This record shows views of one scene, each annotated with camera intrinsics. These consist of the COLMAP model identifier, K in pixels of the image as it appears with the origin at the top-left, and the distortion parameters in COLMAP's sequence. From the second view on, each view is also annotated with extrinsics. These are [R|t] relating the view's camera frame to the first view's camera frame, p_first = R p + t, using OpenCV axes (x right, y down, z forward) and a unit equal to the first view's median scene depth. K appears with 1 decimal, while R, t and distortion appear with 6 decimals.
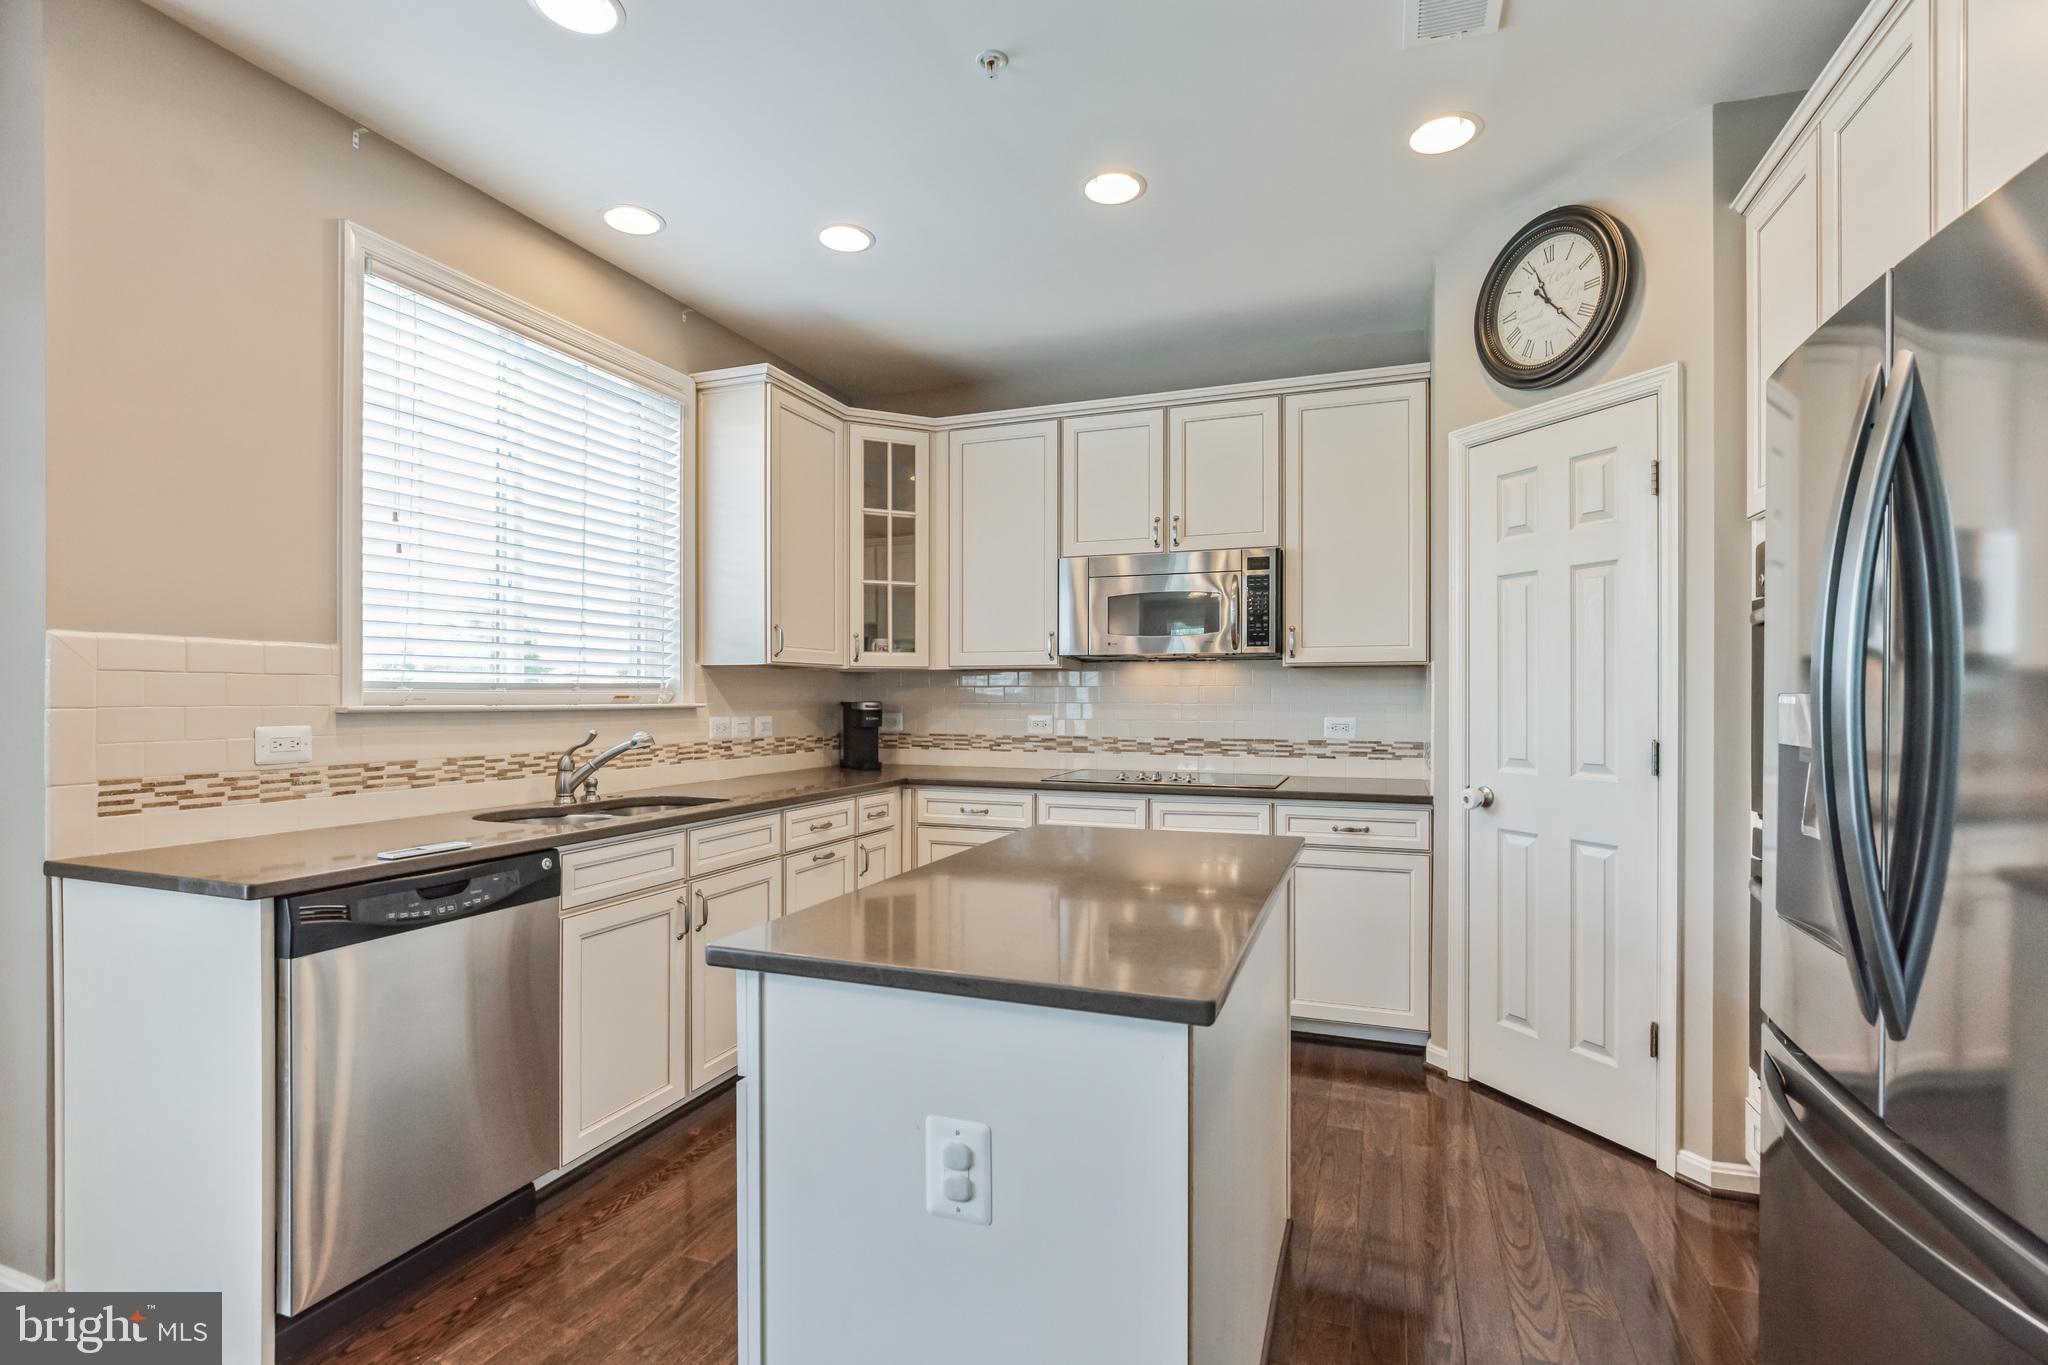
lens RADIAL K [[942.7, 0, 1030.1], [0, 942.7, 693.5], [0, 0, 1]] dist [-0.014158, 0.005473]
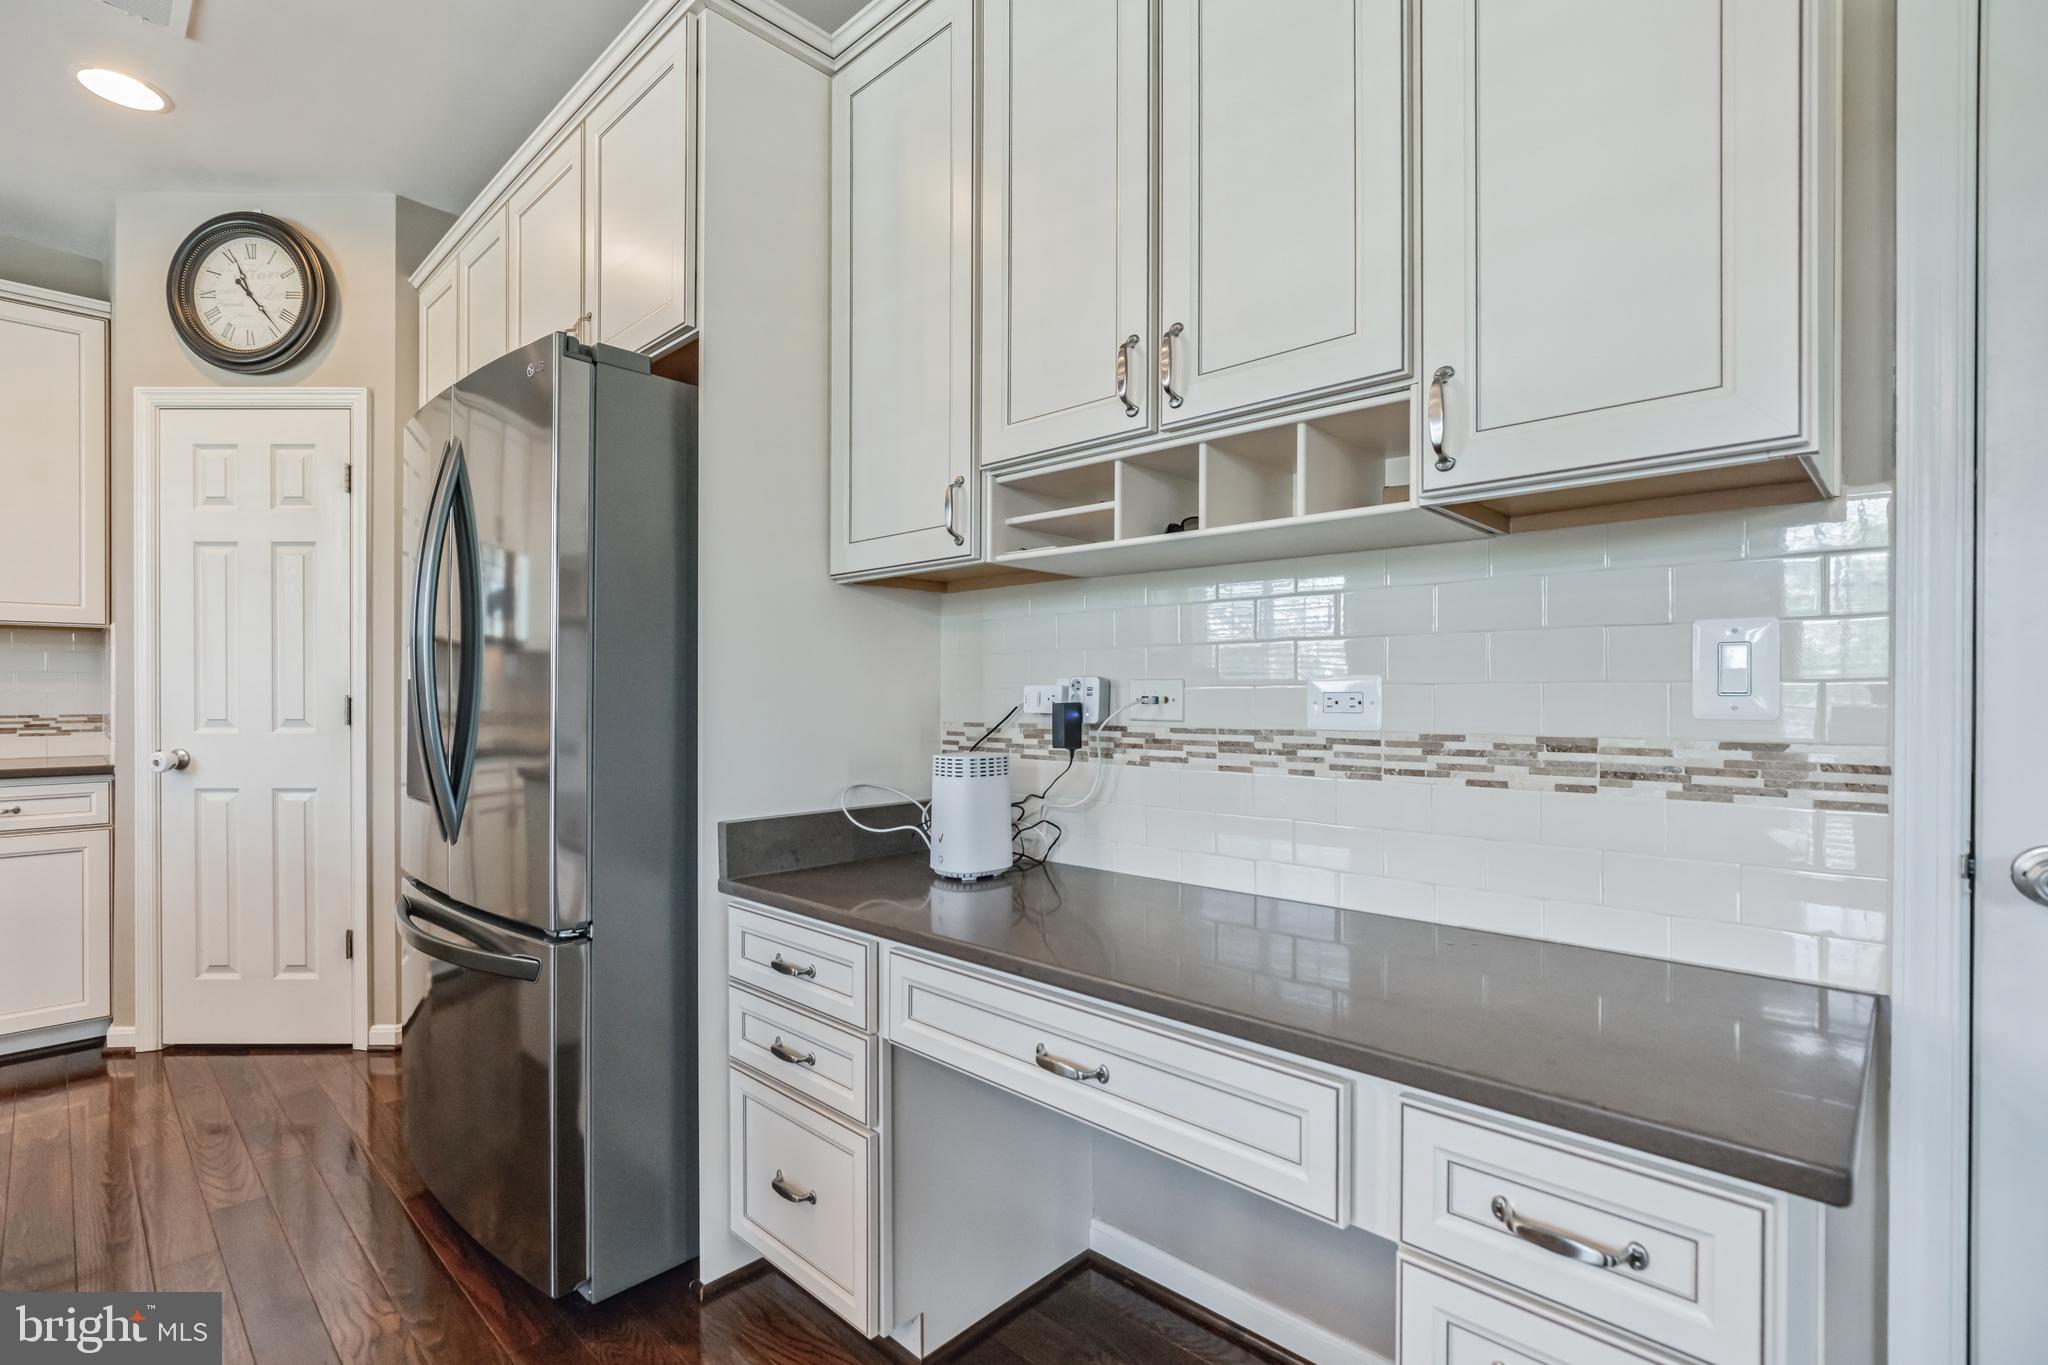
lens RADIAL K [[942.7, 0, 1038.9], [0, 942.7, 687.8], [0, 0, 1]] dist [-0.014158, 0.005473]
pose [[0.385168, -0.003070, 0.922841, -0.091307], [0.000765, 0.999995, 0.003008, 0.032189], [-0.922846, -0.000453, 0.385169, -0.250326]]
